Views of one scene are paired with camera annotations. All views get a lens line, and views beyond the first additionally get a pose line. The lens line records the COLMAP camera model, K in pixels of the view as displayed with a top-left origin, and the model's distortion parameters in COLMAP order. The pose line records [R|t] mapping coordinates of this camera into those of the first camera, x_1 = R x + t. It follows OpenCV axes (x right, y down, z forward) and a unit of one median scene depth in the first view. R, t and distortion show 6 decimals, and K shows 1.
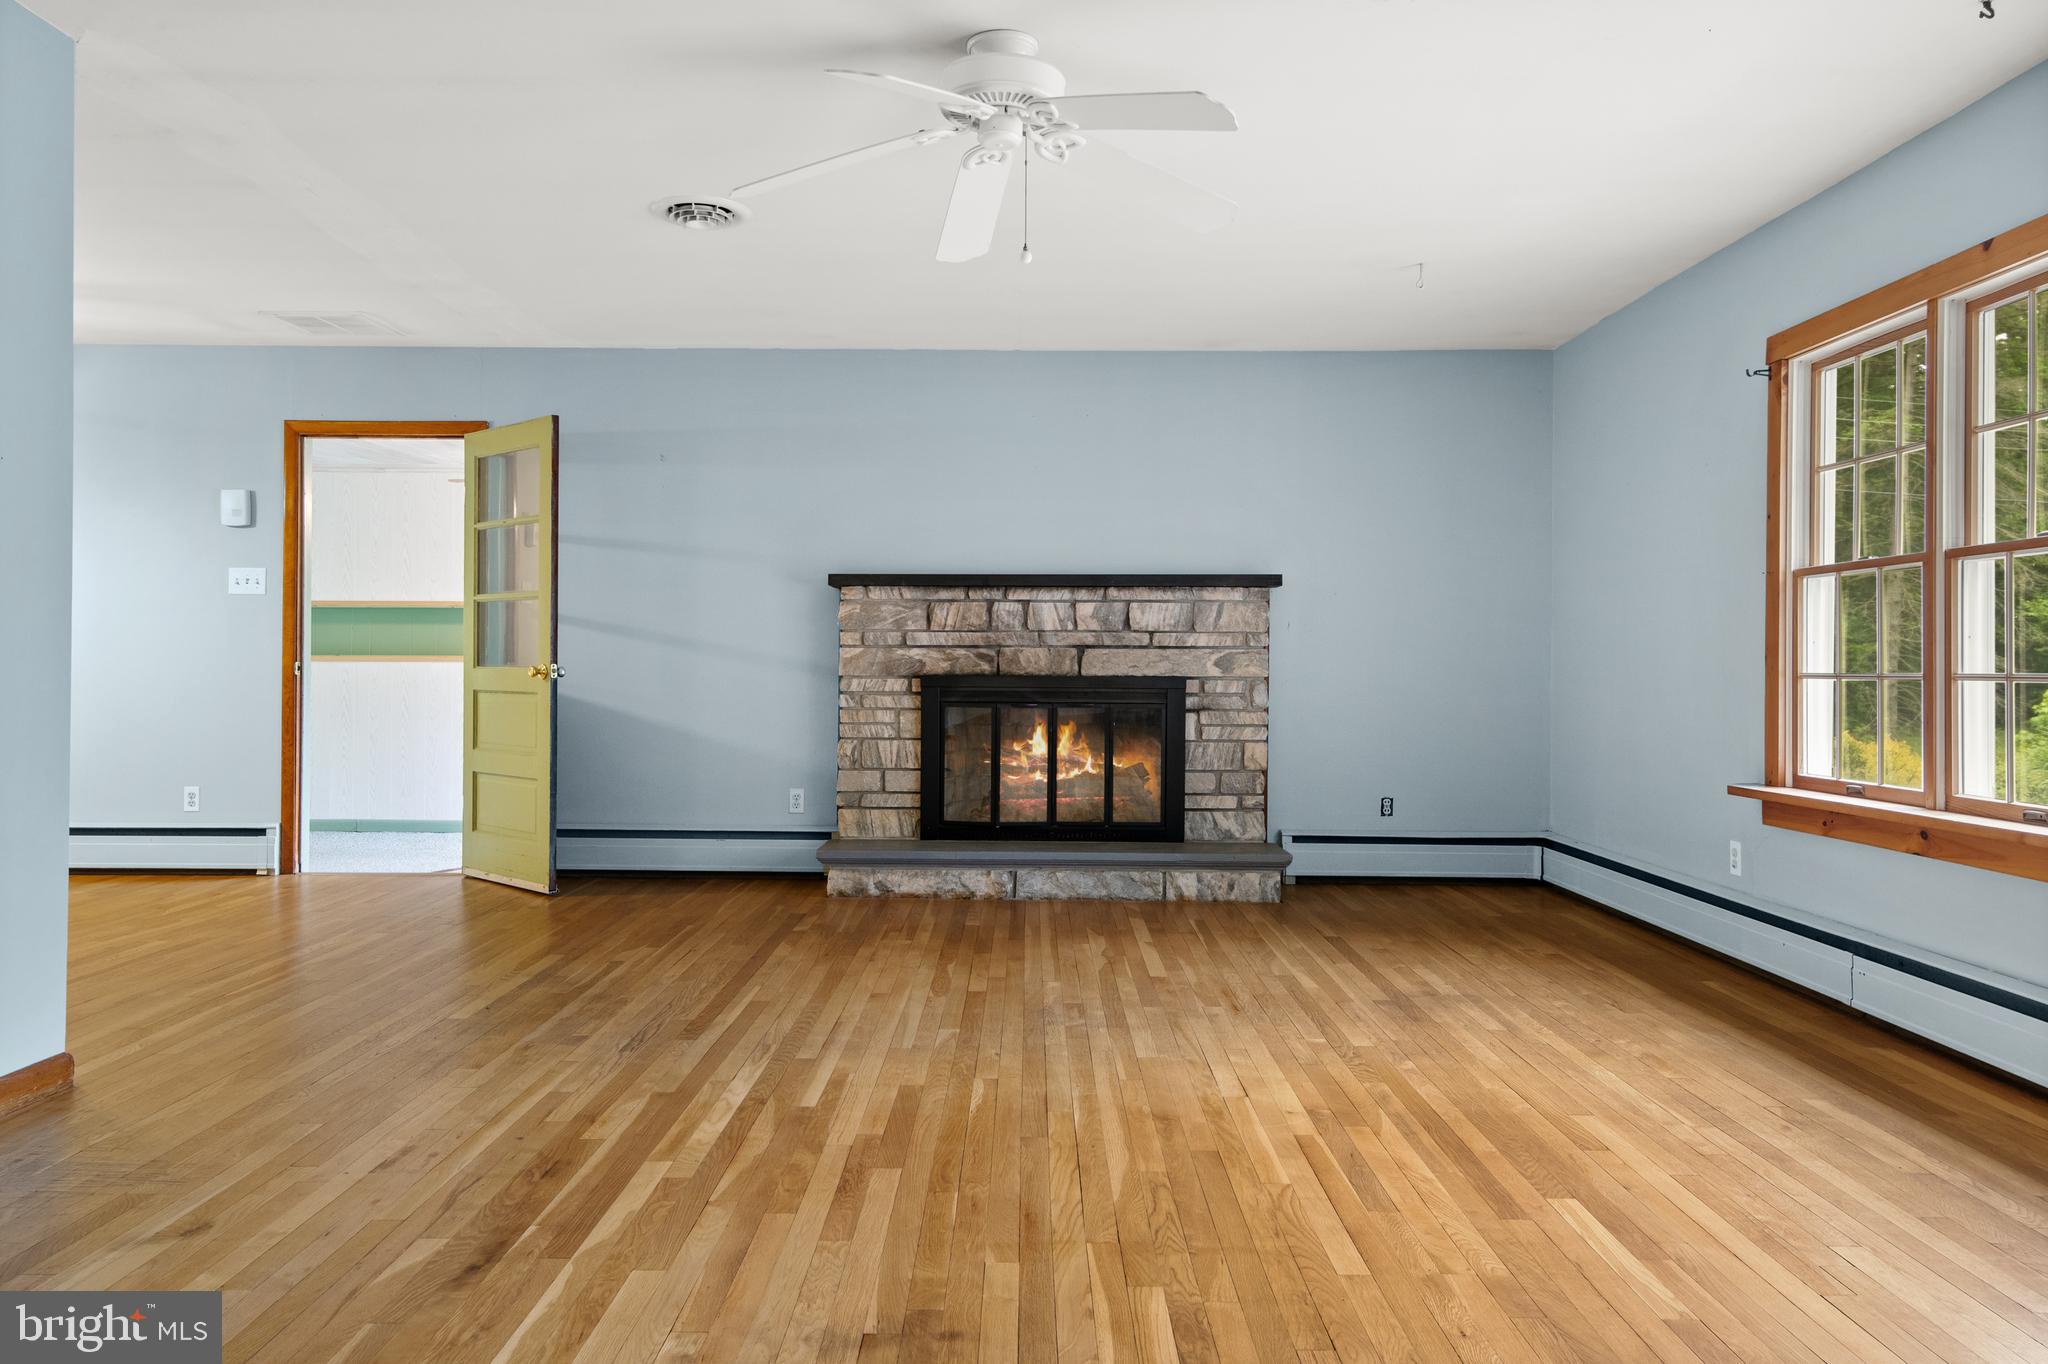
lens RADIAL K [[1466.5, 0, 1030.0], [0, 1466.5, 674.4], [0, 0, 1]] dist [0.035098, -0.000591]
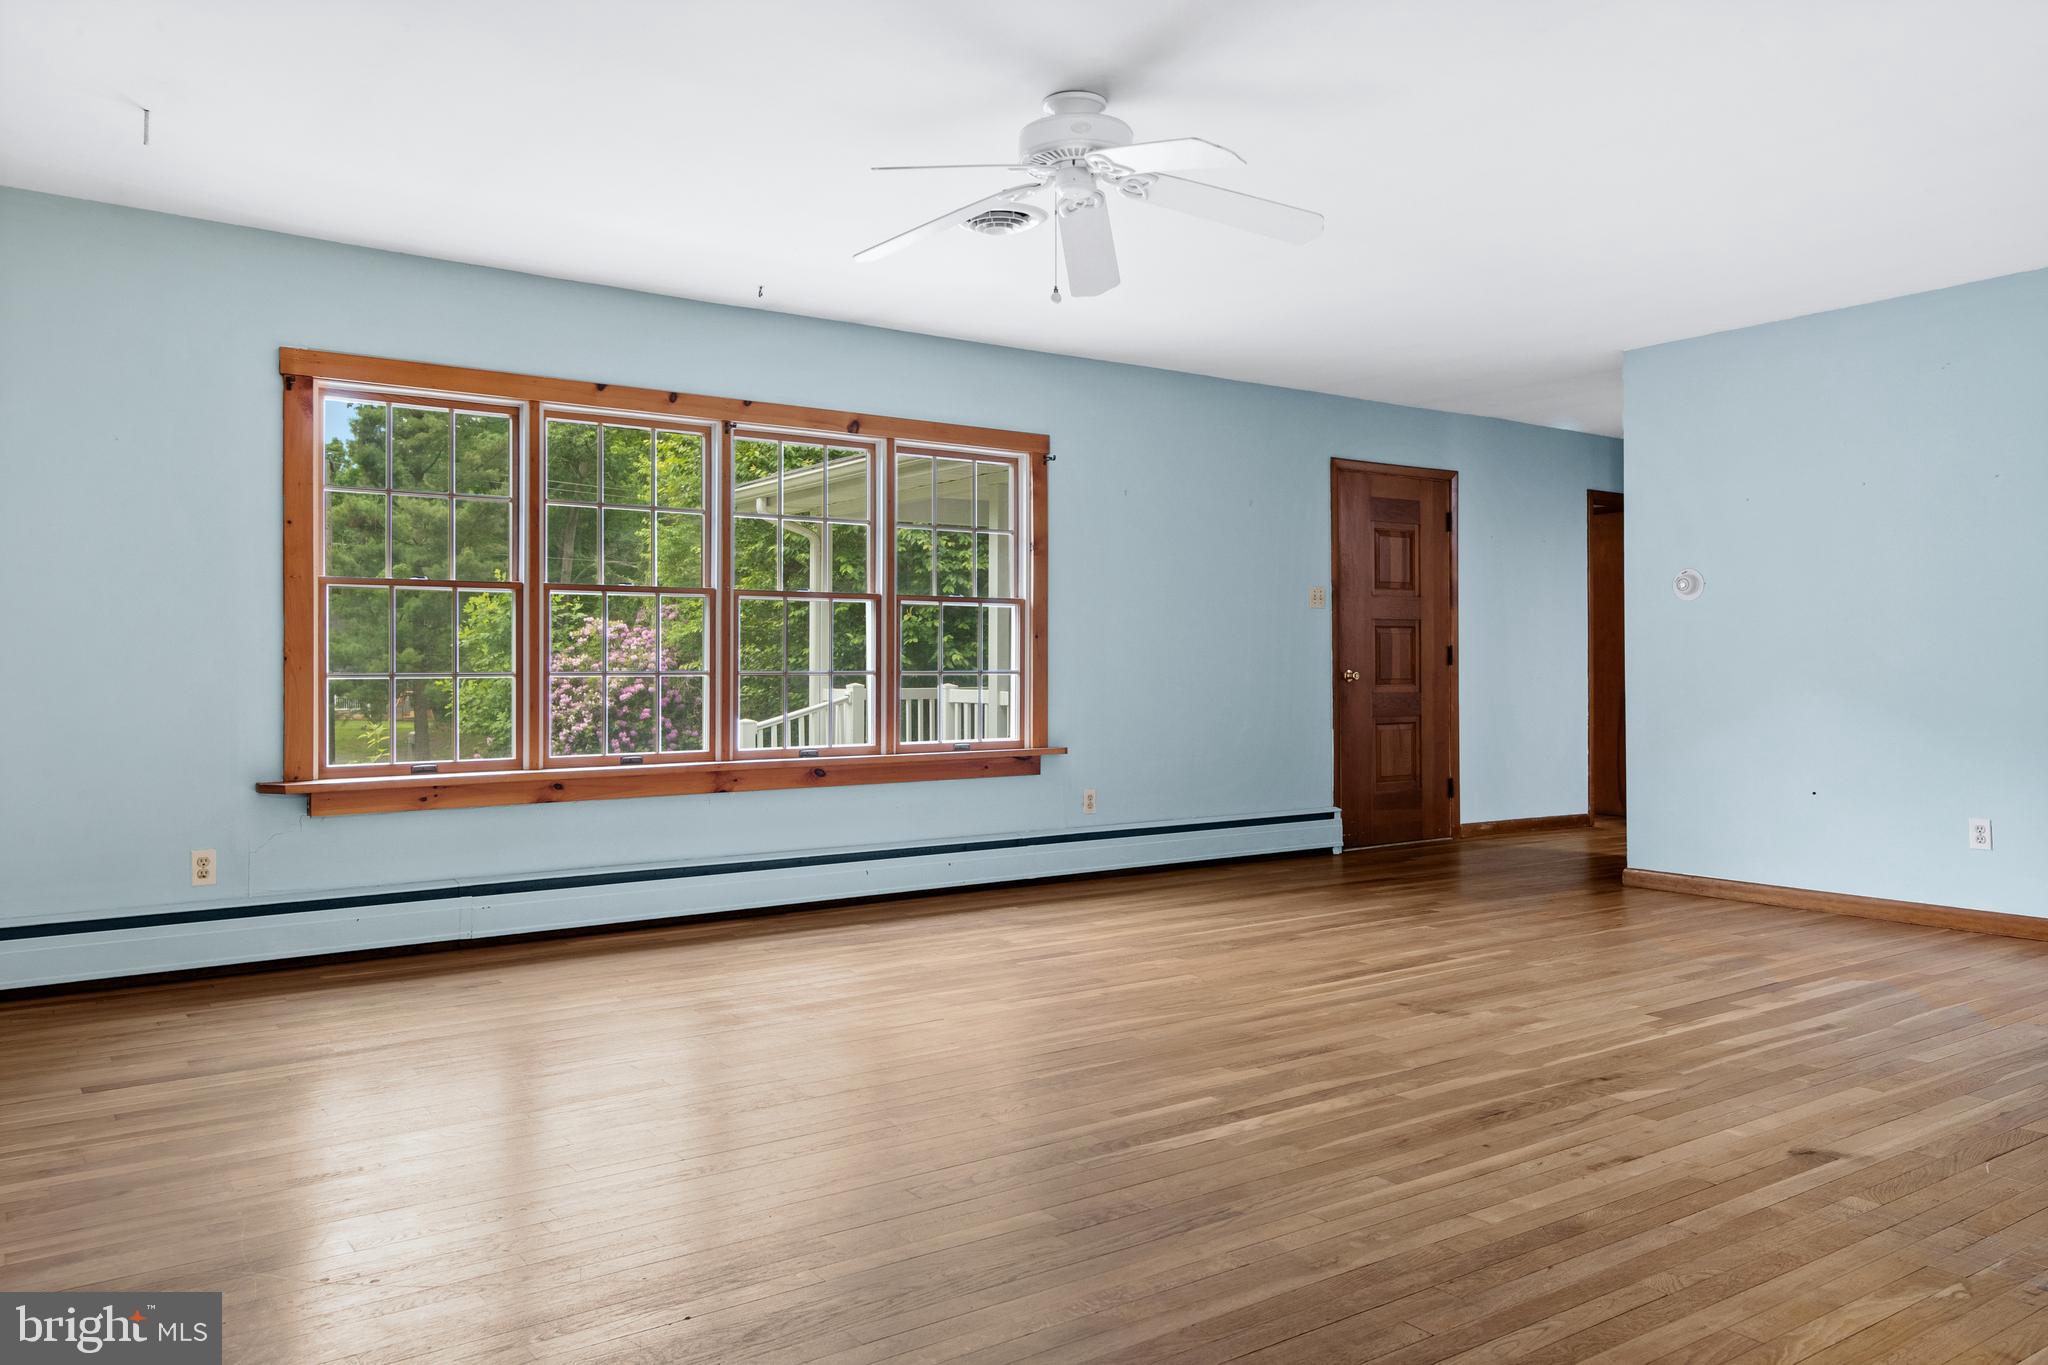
lens RADIAL K [[1459.9, 0, 970.9], [0, 1459.9, 672.7], [0, 0, 1]] dist [0.030009, 0.003654]
pose [[-0.561611, -0.008367, 0.827359, -0.456532], [0.004111, 0.999908, 0.012903, -0.009099], [-0.827392, 0.010648, -0.561525, 0.868965]]
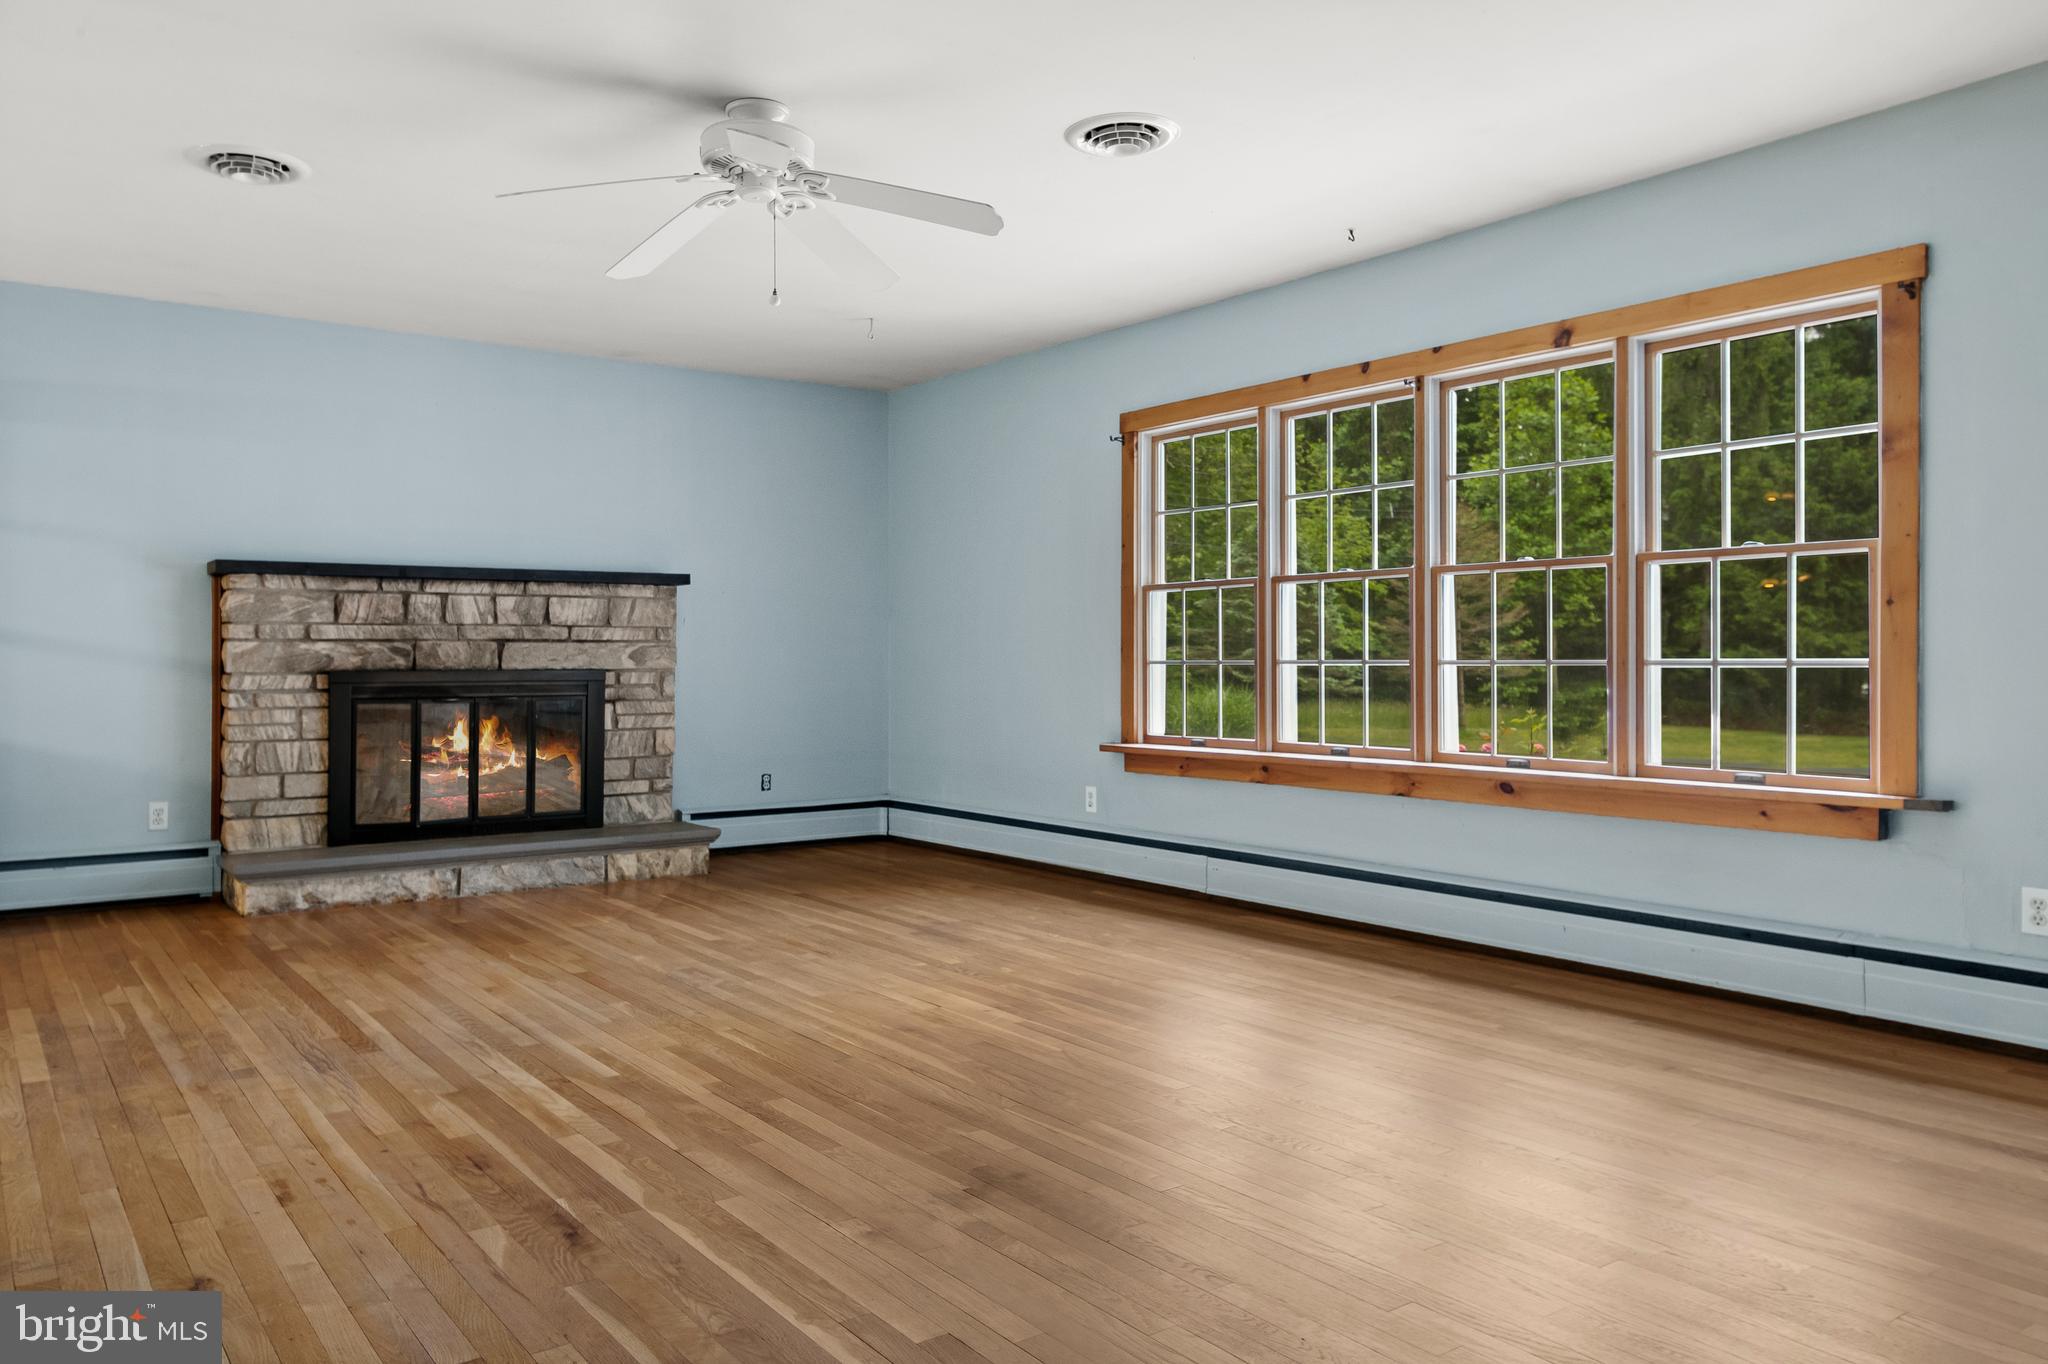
lens RADIAL K [[1441.8, 0, 1022.8], [0, 1441.8, 672.1], [0, 0, 1]] dist [0.029597, 0.000500]
pose [[0.803006, -0.013617, 0.595815, -0.270396], [0.010667, 0.999907, 0.008476, -0.001855], [-0.595876, -0.000451, 0.803077, -0.007729]]
